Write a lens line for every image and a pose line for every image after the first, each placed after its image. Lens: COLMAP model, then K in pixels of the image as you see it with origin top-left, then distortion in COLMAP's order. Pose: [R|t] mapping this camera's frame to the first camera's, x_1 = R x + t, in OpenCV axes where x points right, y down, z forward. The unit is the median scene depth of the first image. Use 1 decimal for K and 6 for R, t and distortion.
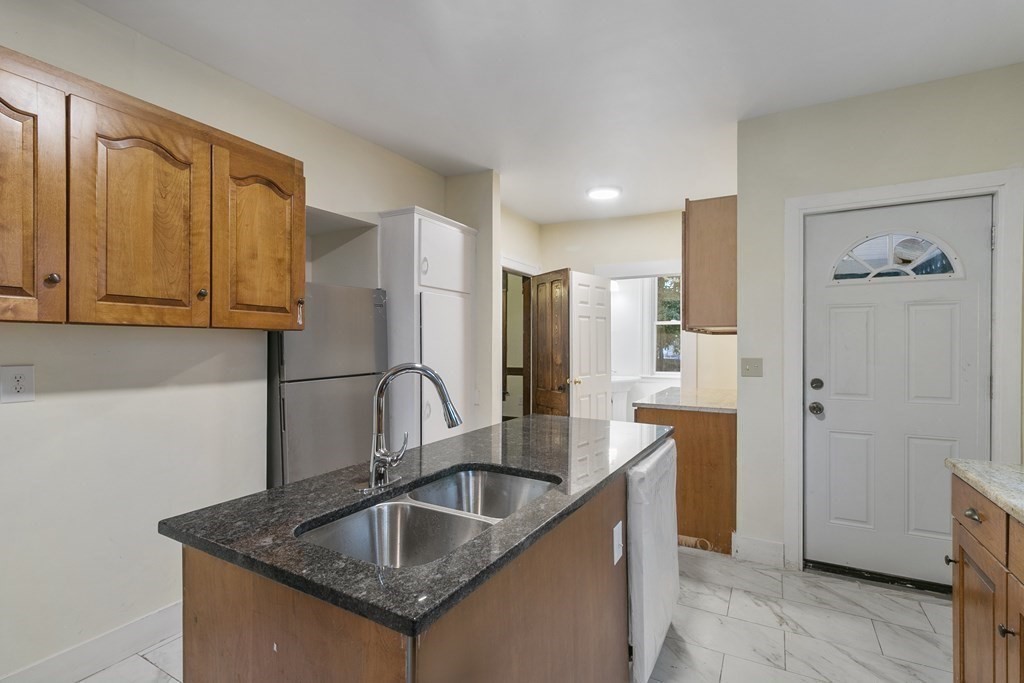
lens RADIAL K [[475.4, 0, 511.2], [0, 475.4, 342.0], [0, 0, 1]] dist [-0.001256, 0.000226]
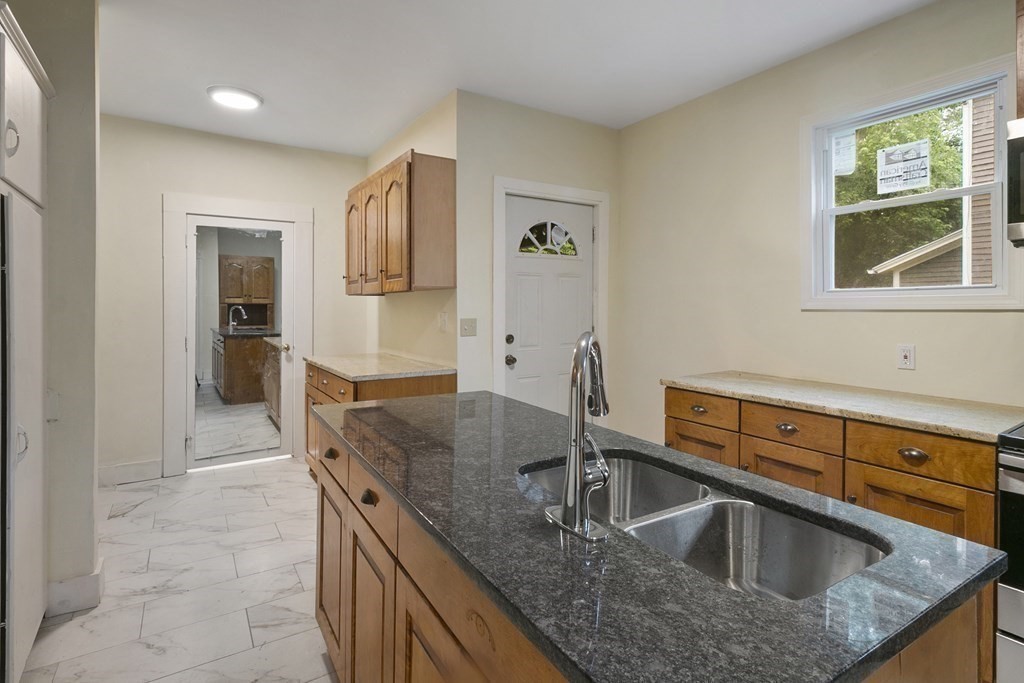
lens RADIAL K [[520.0, 0, 517.8], [0, 520.0, 305.2], [0, 0, 1]] dist [0.003211, -0.000264]
pose [[0.472857, 0.000718, 0.881139, -0.445978], [-0.004778, 0.999987, 0.001749, 0.001649], [-0.881126, -0.005038, 0.472855, 0.353718]]
